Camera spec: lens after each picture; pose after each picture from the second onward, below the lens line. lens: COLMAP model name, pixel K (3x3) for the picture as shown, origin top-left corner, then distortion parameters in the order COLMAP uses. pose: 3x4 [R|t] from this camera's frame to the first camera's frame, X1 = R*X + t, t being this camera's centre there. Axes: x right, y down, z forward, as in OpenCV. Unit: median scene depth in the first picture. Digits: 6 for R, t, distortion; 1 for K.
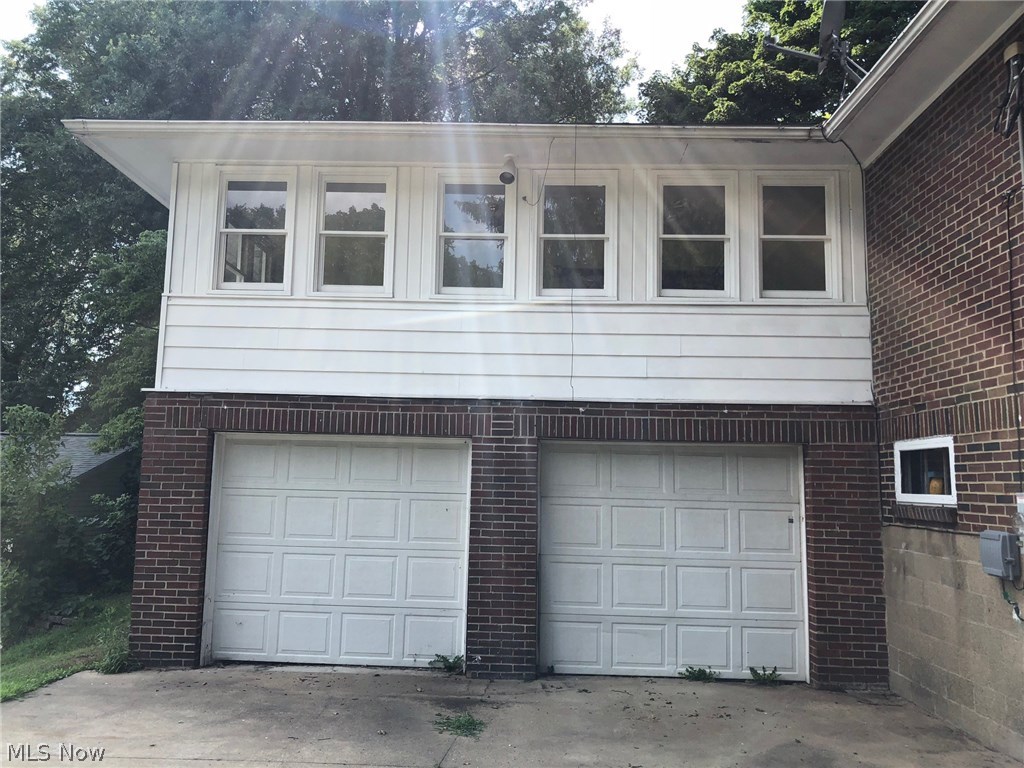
lens RADIAL K [[845.5, 0, 512.1], [0, 845.5, 386.6], [0, 0, 1]] dist [-0.018469, -0.005125]
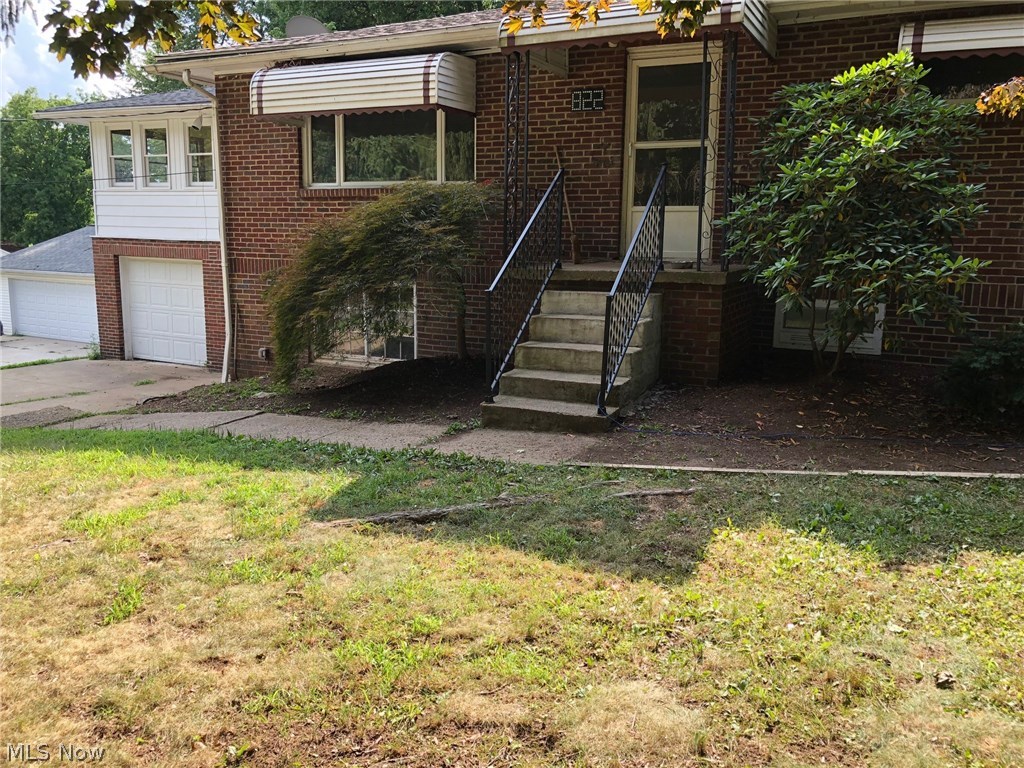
lens RADIAL K [[845.5, 0, 510.9], [0, 845.5, 382.5], [0, 0, 1]] dist [-0.018469, -0.005125]
pose [[0.906226, 0.071015, -0.416787, 1.490763], [0.052994, 0.958939, 0.278617, -0.184357], [0.419460, -0.274577, 0.865252, -0.538871]]
